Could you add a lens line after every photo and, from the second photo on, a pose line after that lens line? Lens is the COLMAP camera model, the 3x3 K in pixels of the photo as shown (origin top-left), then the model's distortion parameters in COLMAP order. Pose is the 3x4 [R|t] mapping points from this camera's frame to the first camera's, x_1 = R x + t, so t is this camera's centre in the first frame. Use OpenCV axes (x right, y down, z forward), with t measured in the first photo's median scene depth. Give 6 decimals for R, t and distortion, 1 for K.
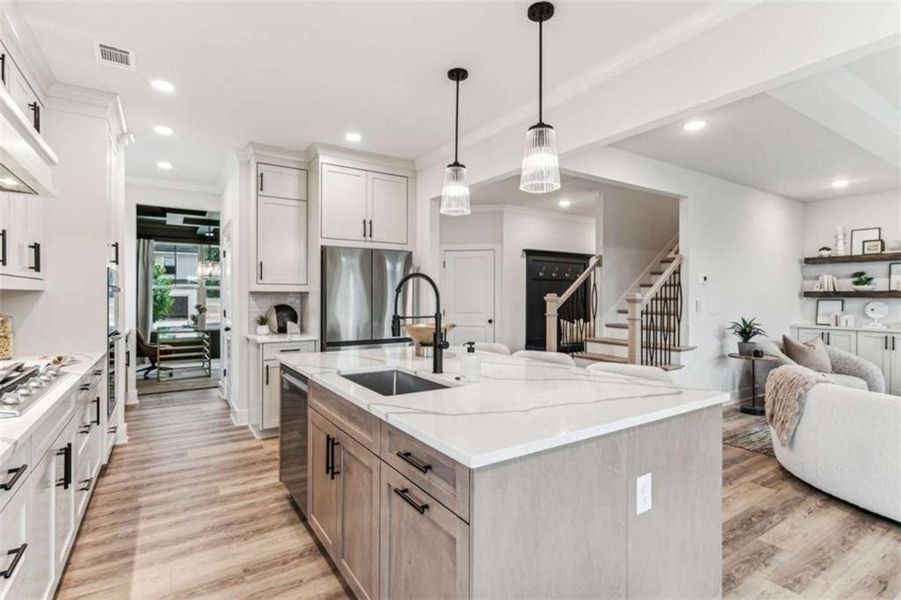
lens RADIAL K [[436.4, 0, 451.5], [0, 436.4, 295.6], [0, 0, 1]] dist [0.000924, 0.000157]
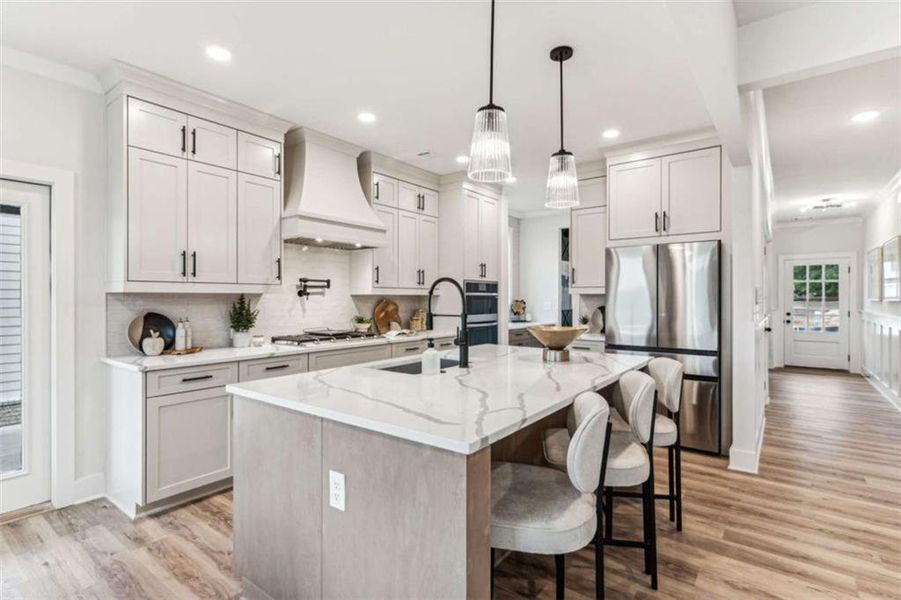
lens RADIAL K [[436.4, 0, 451.5], [0, 436.4, 295.6], [0, 0, 1]] dist [0.000924, 0.000157]
pose [[0.335911, -0.008248, -0.941858, 0.646267], [0.001953, 0.999966, -0.008060, 0.003567], [0.941892, 0.000868, 0.335915, 0.393741]]
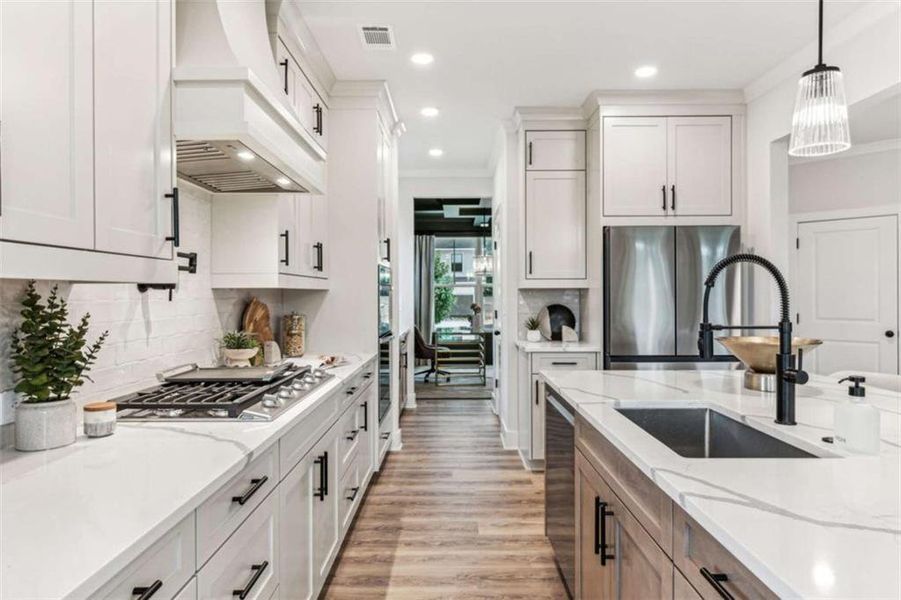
lens RADIAL K [[542.6, 0, 453.2], [0, 542.6, 292.6], [0, 0, 1]] dist [0.002891, 0.000102]
pose [[0.834633, -0.007018, -0.550762, -0.000717], [0.006521, 0.999975, -0.002861, 0.000430], [0.550768, -0.001203, 0.834658, 0.096311]]
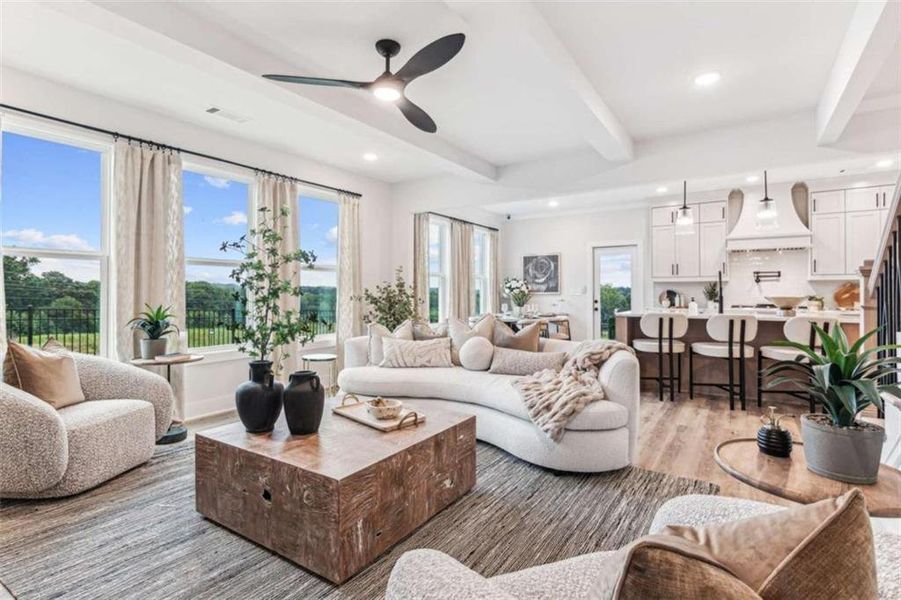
lens RADIAL K [[439.5, 0, 447.3], [0, 439.5, 289.9], [0, 0, 1]] dist [0.002860, 0.000446]
pose [[-0.918592, -0.004227, -0.395184, 1.455835], [-0.001714, 0.999976, -0.006713, 0.044425], [0.395203, -0.005490, -0.918577, 1.674660]]
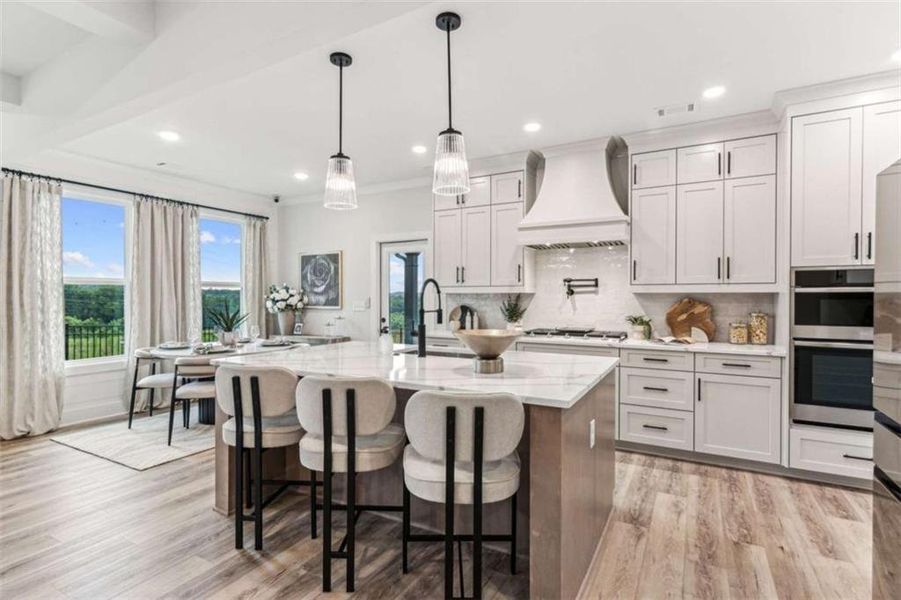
lens RADIAL K [[441.2, 0, 450.2], [0, 441.2, 298.4], [0, 0, 1]] dist [0.000562, 0.000851]
pose [[-0.886566, -0.000966, -0.462602, 0.316155], [-0.002744, 0.999991, 0.003171, 0.001739], [0.462594, 0.004081, -0.886561, 1.406185]]
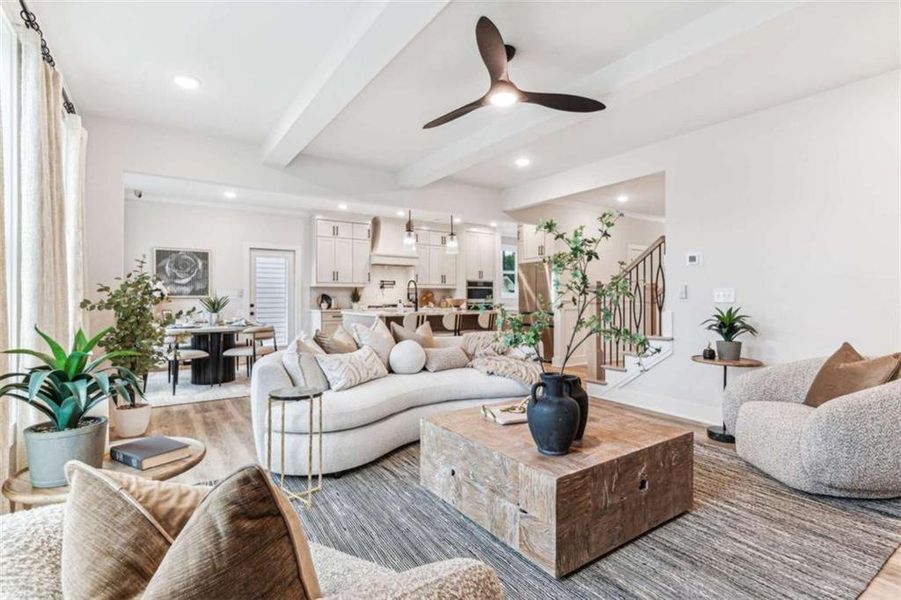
lens RADIAL K [[436.4, 0, 451.5], [0, 436.4, 295.6], [0, 0, 1]] dist [0.000924, 0.000157]
pose [[0.016755, -0.003887, -0.999852, 2.042677], [-0.000713, 0.999992, -0.003900, 0.047428], [0.999859, 0.000778, 0.016752, 0.786538]]
